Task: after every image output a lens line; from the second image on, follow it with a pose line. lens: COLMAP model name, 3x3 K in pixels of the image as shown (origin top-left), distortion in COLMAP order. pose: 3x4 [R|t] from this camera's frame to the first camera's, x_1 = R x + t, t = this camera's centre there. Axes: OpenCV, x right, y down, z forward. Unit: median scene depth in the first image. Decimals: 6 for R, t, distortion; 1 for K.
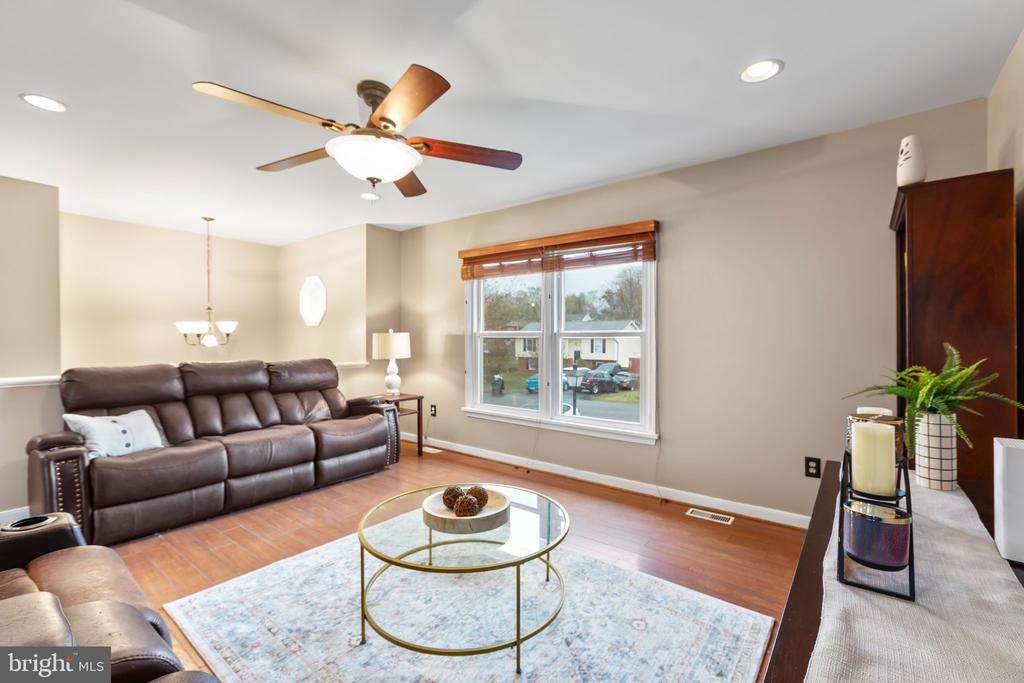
lens RADIAL K [[456.1, 0, 512.3], [0, 456.1, 335.2], [0, 0, 1]] dist [0.000835, -0.000064]
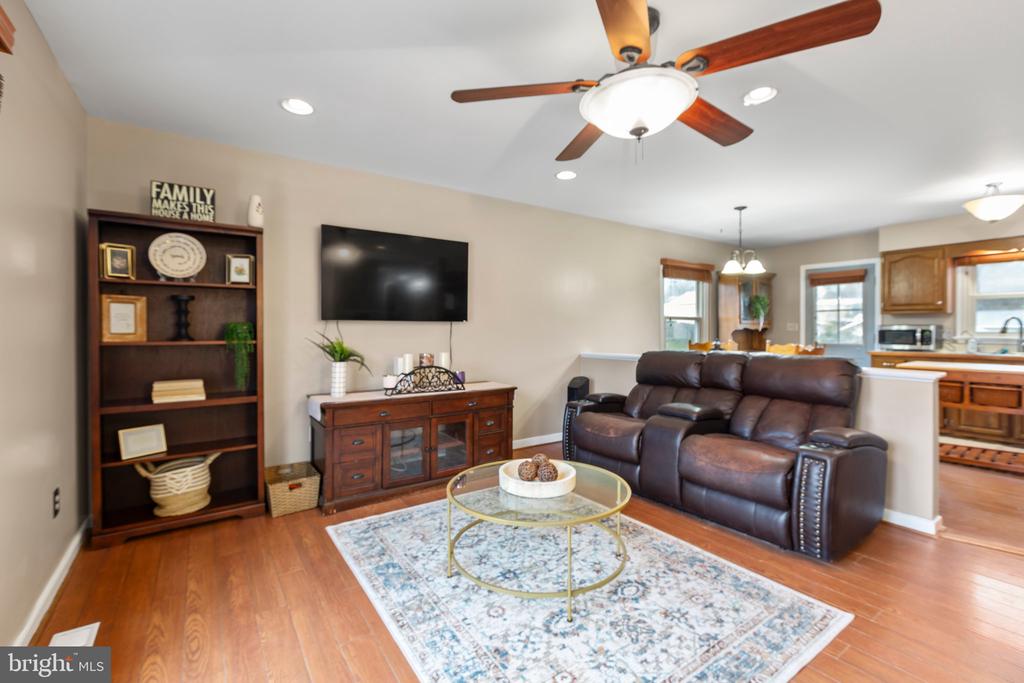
lens RADIAL K [[446.5, 0, 518.7], [0, 446.5, 330.6], [0, 0, 1]] dist [0.000290, 0.000129]
pose [[-0.960913, 0.000418, 0.276850, -0.206871], [-0.000231, 0.999997, -0.002311, 0.009658], [-0.276850, -0.002285, -0.960910, 1.186055]]
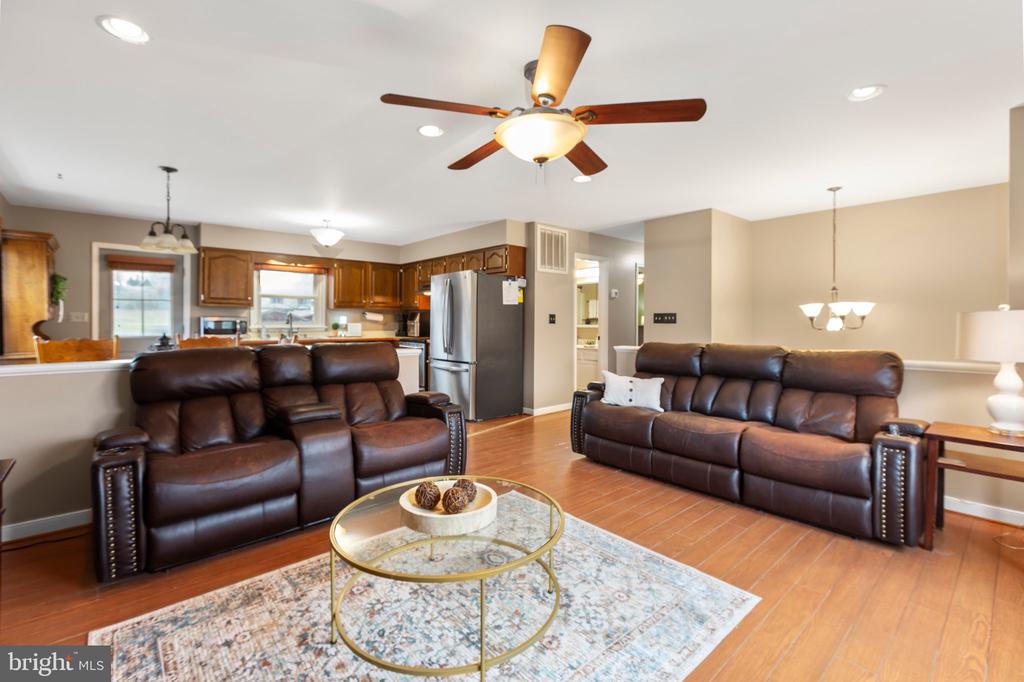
lens RADIAL K [[451.6, 0, 508.2], [0, 451.6, 313.0], [0, 0, 1]] dist [0.015860, -0.000084]
pose [[-0.178004, -0.020542, -0.983815, 0.445610], [0.001068, 0.999777, -0.021069, 0.009329], [0.984029, -0.004801, -0.177942, 0.727327]]
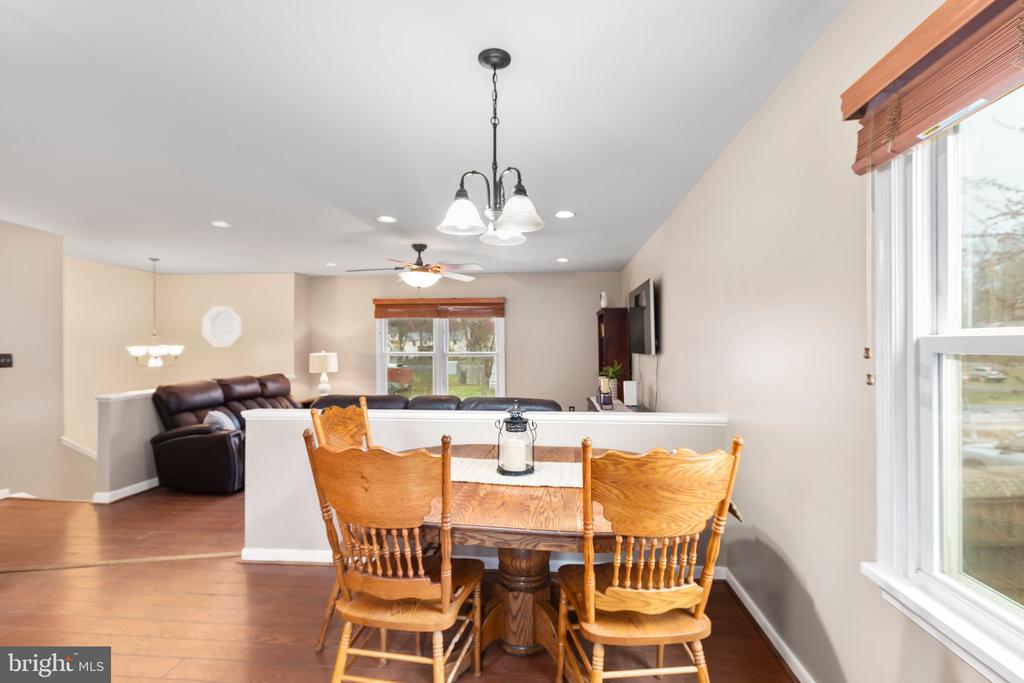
lens RADIAL K [[462.2, 0, 512.0], [0, 462.2, 341.5], [0, 0, 1]] dist [0.000003, 0.000475]
pose [[0.839447, 0.000870, 0.543440, -0.737907], [0.001451, 0.999992, -0.003842, -0.048861], [-0.543439, 0.004014, 0.839439, -0.700025]]
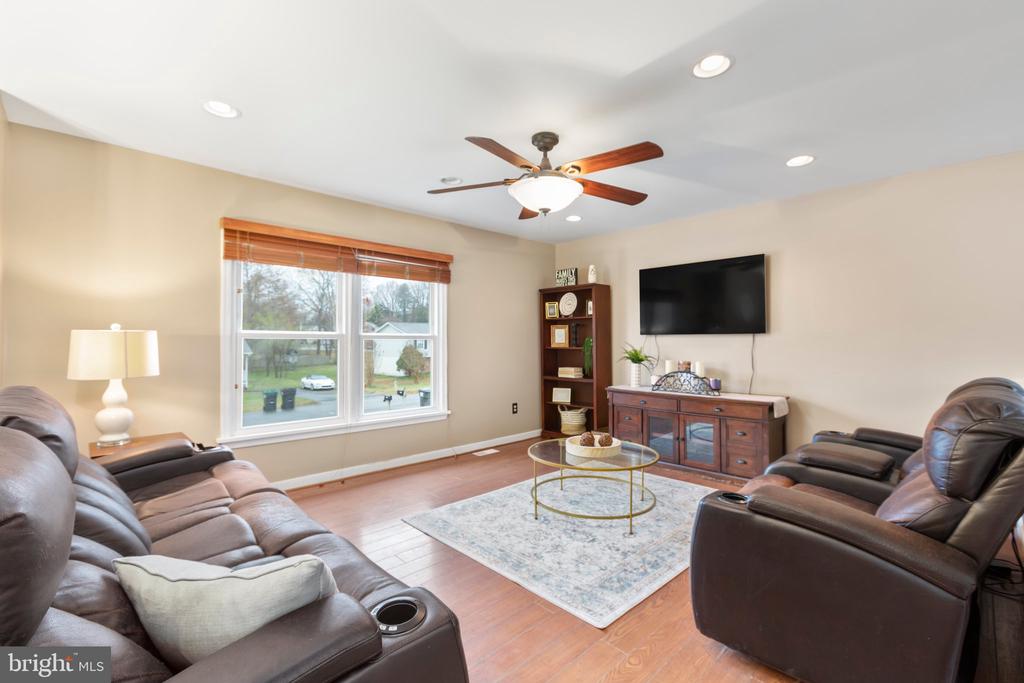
lens RADIAL K [[456.1, 0, 512.3], [0, 456.1, 335.2], [0, 0, 1]] dist [0.000835, -0.000064]
pose [[0.130681, 0.014798, 0.991314, -0.985892], [-0.004590, 0.999887, -0.014321, 0.008741], [-0.991414, -0.002678, 0.130734, 0.608243]]
